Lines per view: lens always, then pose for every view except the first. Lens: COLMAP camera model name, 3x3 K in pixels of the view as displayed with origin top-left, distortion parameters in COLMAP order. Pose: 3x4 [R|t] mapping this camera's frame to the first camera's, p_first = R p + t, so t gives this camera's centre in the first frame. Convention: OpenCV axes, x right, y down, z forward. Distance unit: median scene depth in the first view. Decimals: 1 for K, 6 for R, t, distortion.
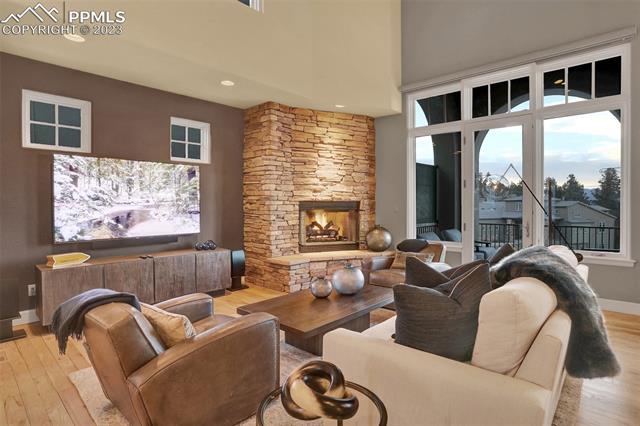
lens RADIAL K [[337.9, 0, 318.7], [0, 337.9, 207.4], [0, 0, 1]] dist [-0.050037, 0.017535]
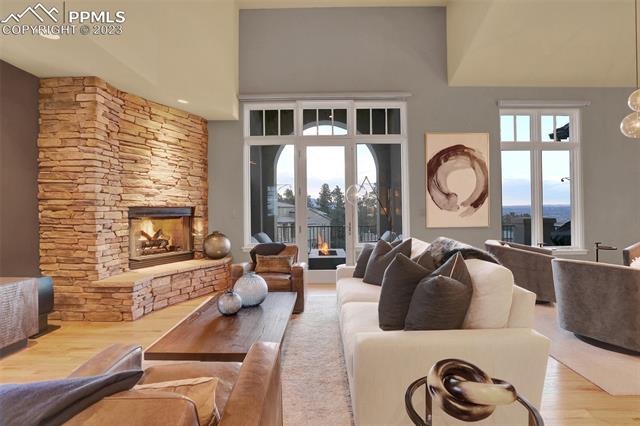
lens RADIAL K [[317.7, 0, 317.5], [0, 317.7, 209.6], [0, 0, 1]] dist [-0.043150, 0.008713]
pose [[0.748105, -0.004930, 0.663562, -0.226815], [0.014231, 0.999862, -0.008616, 0.001249], [-0.663428, 0.015889, 0.748072, 0.134375]]
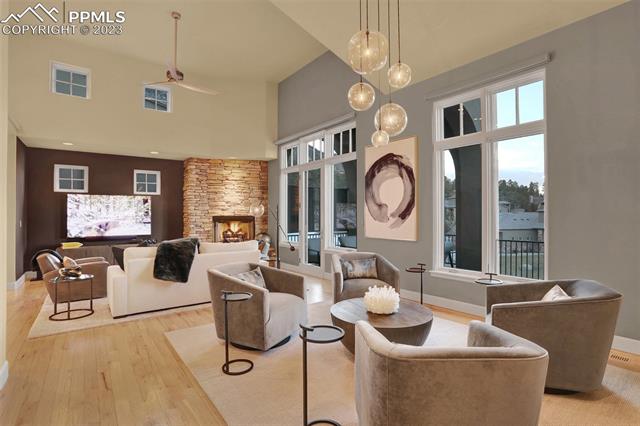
lens RADIAL K [[317.7, 0, 318.1], [0, 317.7, 211.0], [0, 0, 1]] dist [-0.043150, 0.008713]
pose [[0.981571, -0.004666, -0.191041, 0.760905], [0.000448, 0.999755, -0.022113, -0.009742], [0.191098, 0.021620, 0.981333, -0.415009]]
